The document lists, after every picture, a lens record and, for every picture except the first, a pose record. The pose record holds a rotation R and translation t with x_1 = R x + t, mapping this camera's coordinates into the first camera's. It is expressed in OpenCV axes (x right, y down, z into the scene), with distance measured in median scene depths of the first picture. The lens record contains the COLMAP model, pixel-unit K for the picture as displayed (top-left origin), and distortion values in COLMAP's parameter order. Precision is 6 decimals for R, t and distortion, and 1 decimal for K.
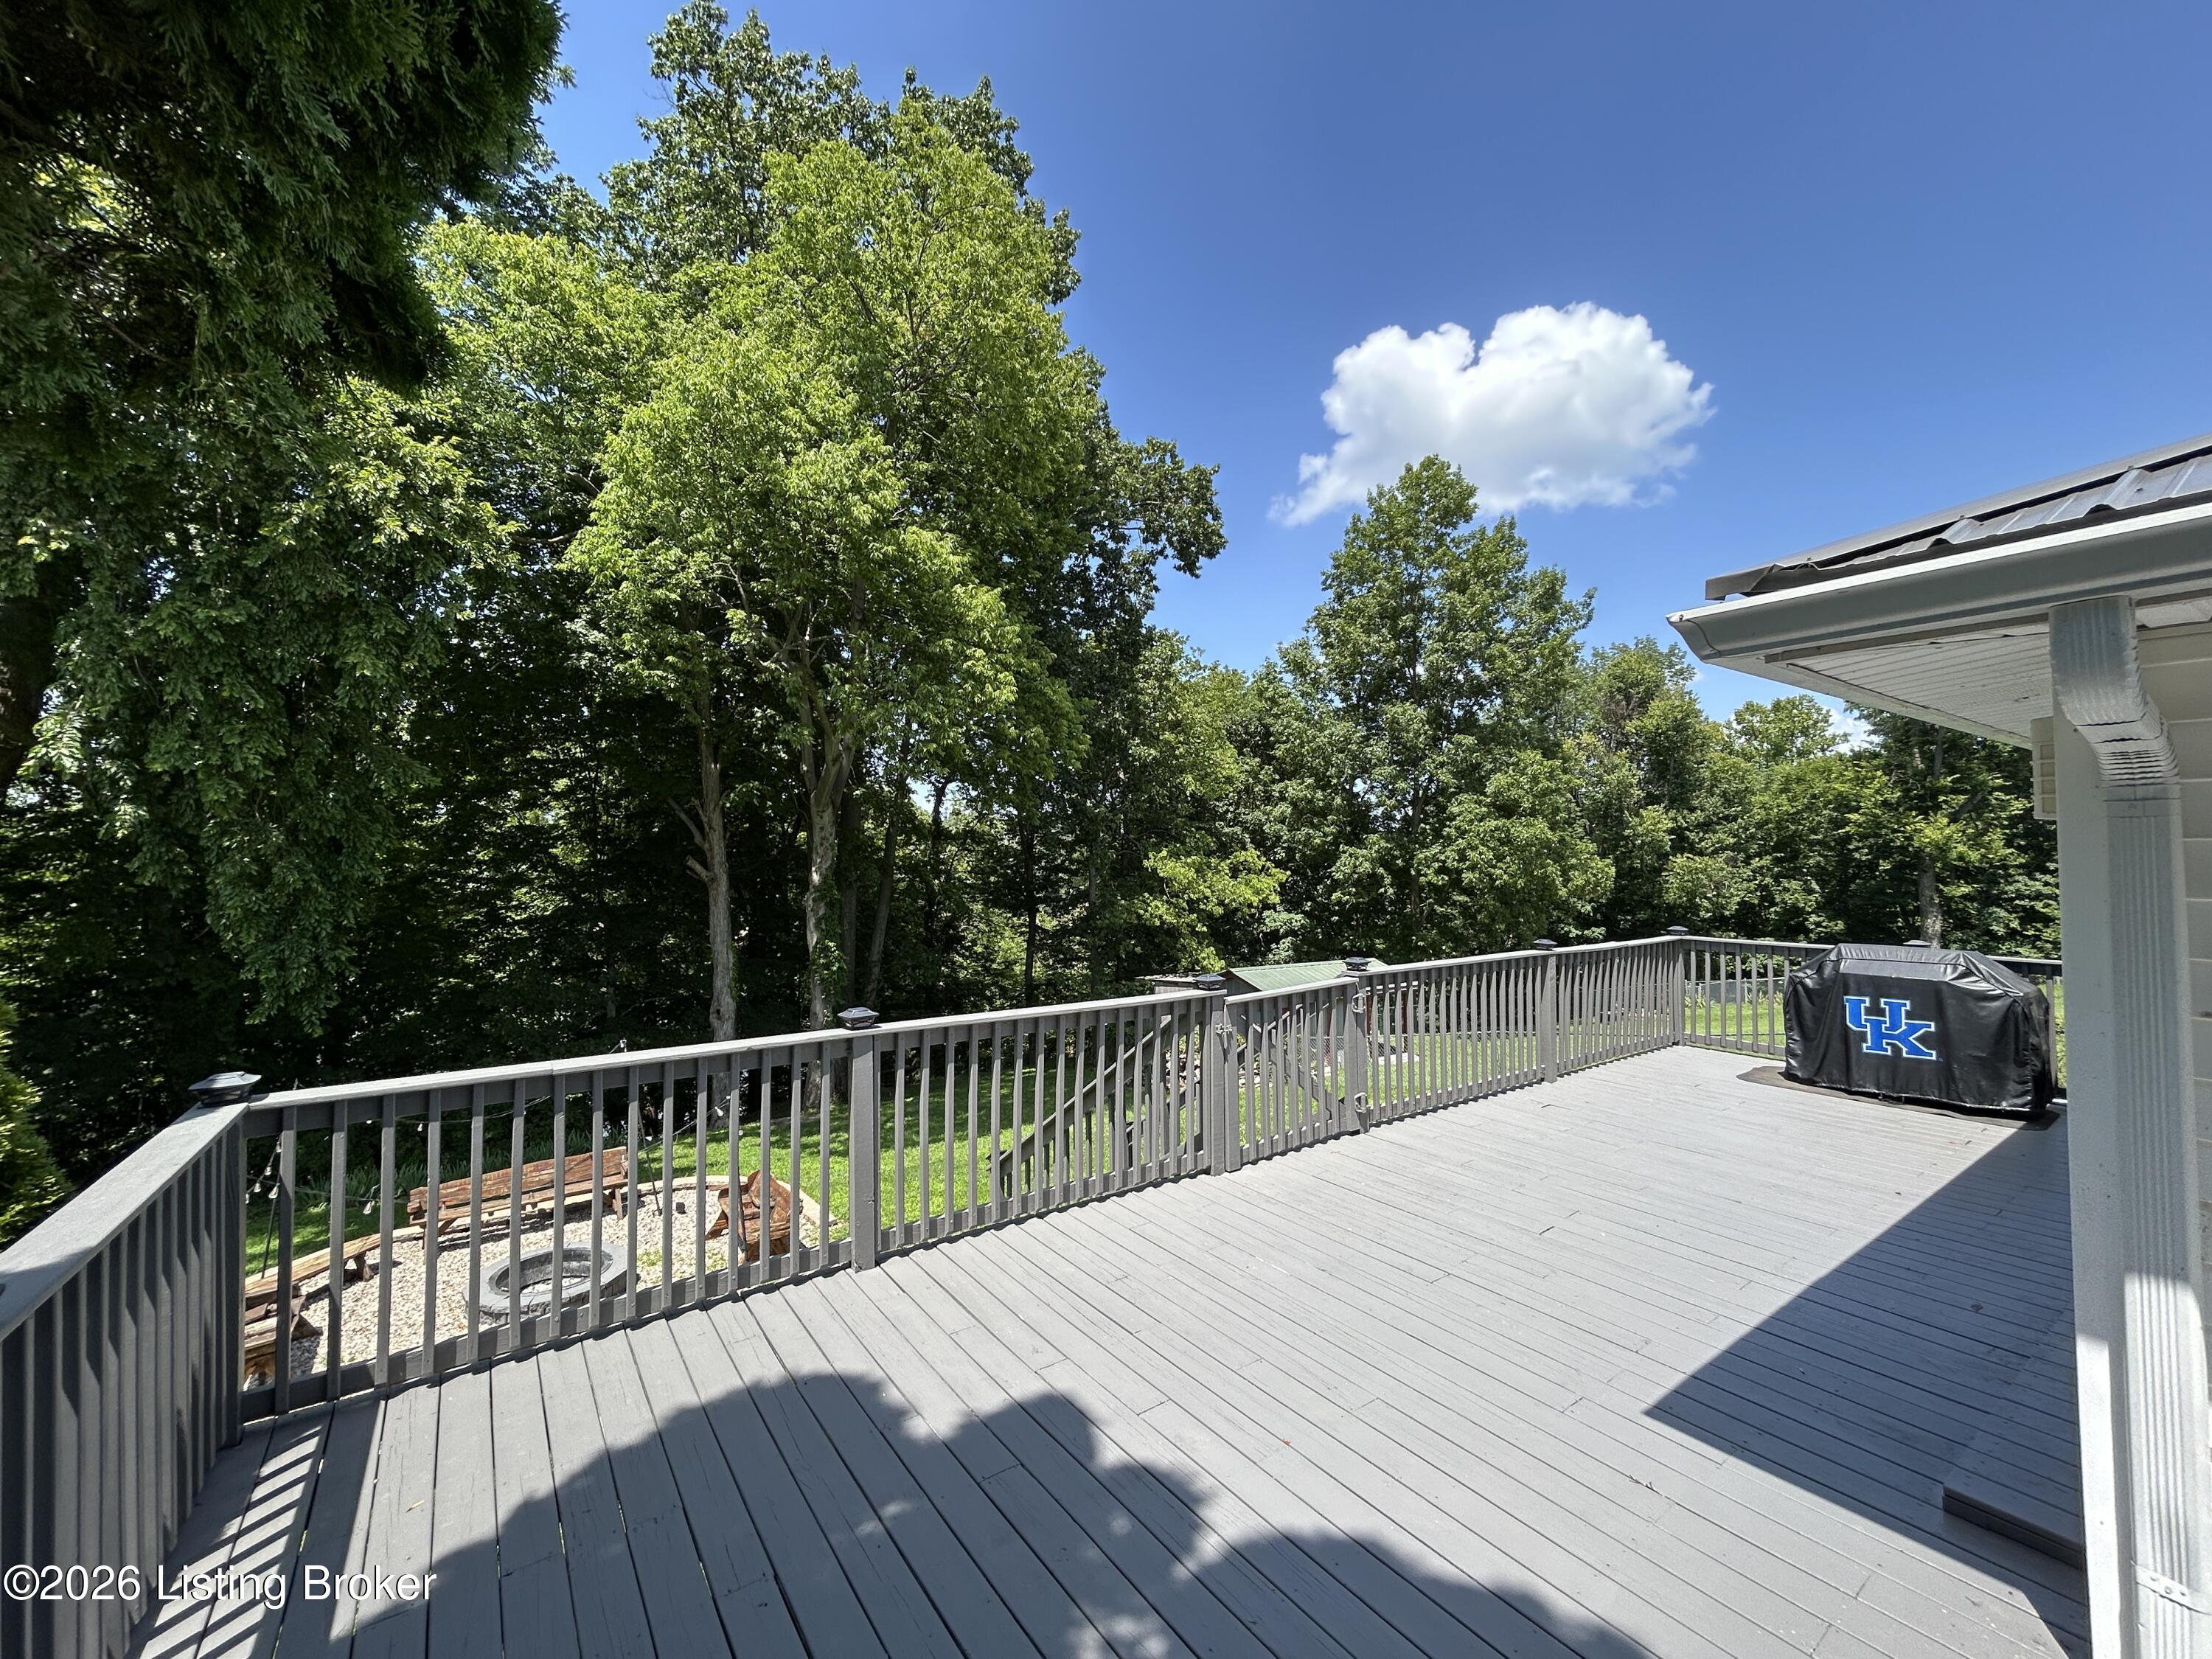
lens RADIAL K [[893.0, 0, 1109.6], [0, 893.0, 829.3], [0, 0, 1]] dist [0.000767, 0.000302]
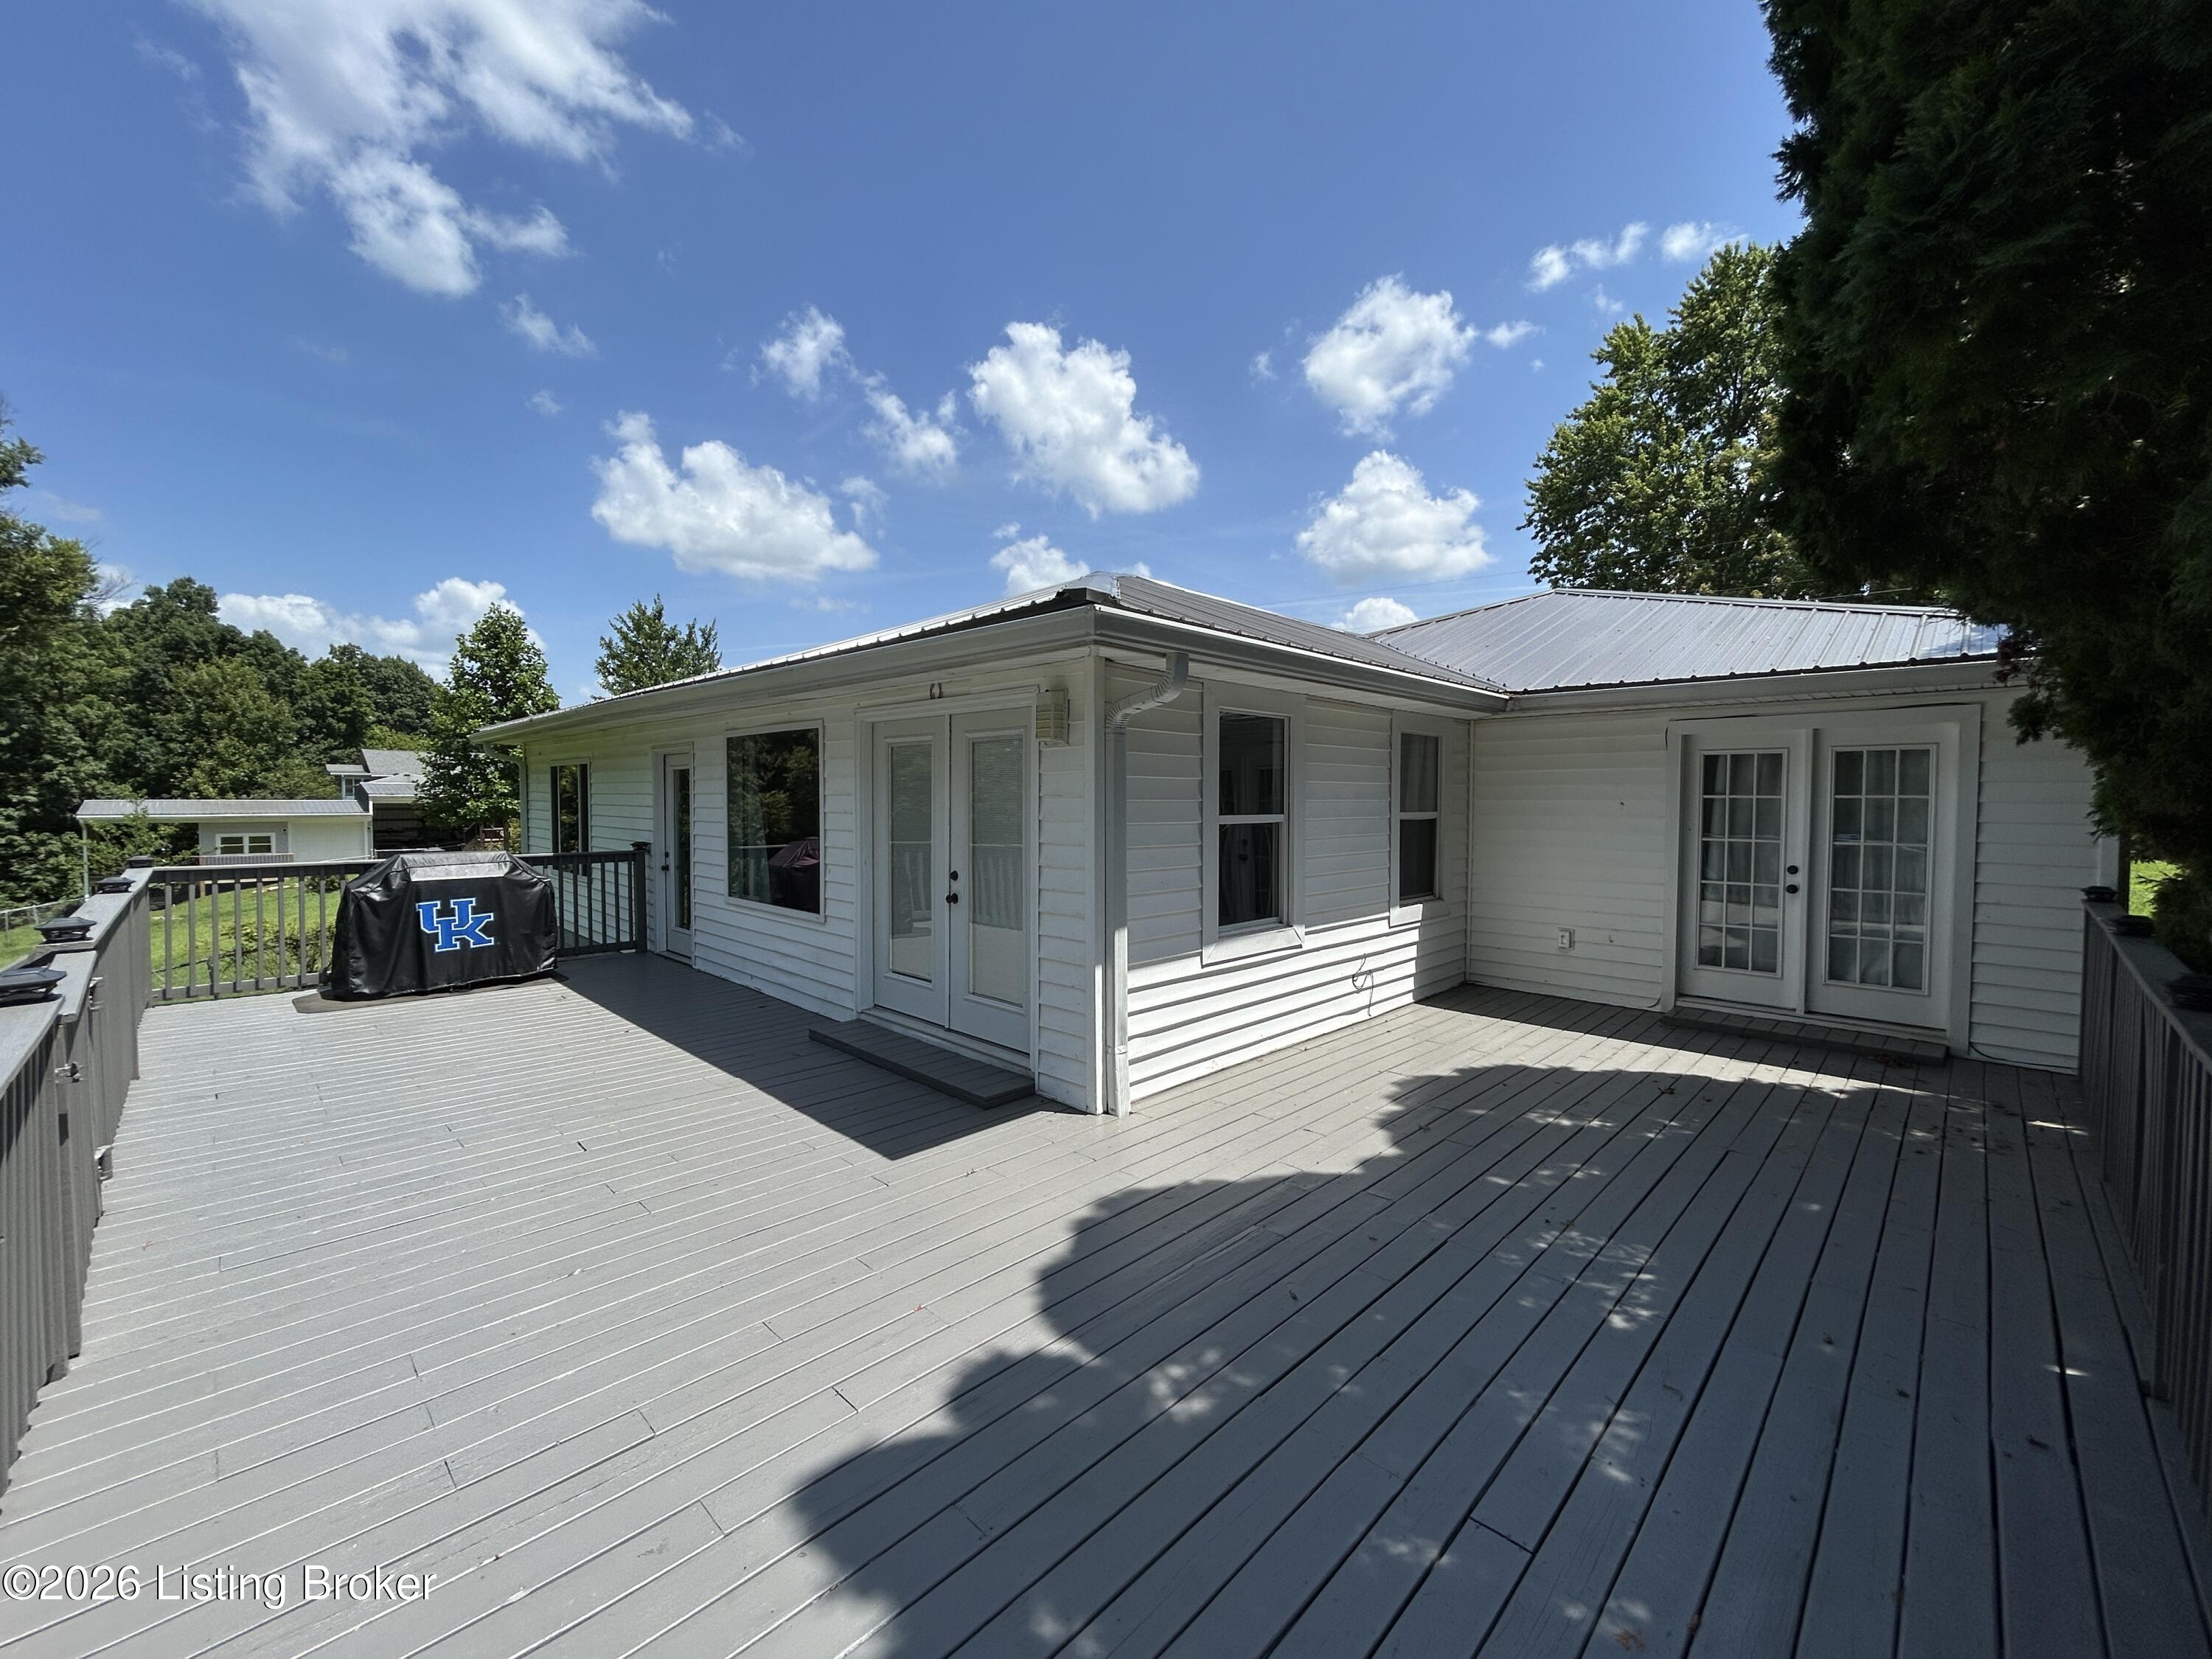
lens RADIAL K [[893.0, 0, 1111.7], [0, 893.0, 830.7], [0, 0, 1]] dist [0.000767, 0.000302]
pose [[-0.167293, -0.046982, 0.984787, -0.797530], [-0.030489, 0.998633, 0.042464, 0.081909], [-0.985436, -0.022921, -0.168497, 0.931656]]
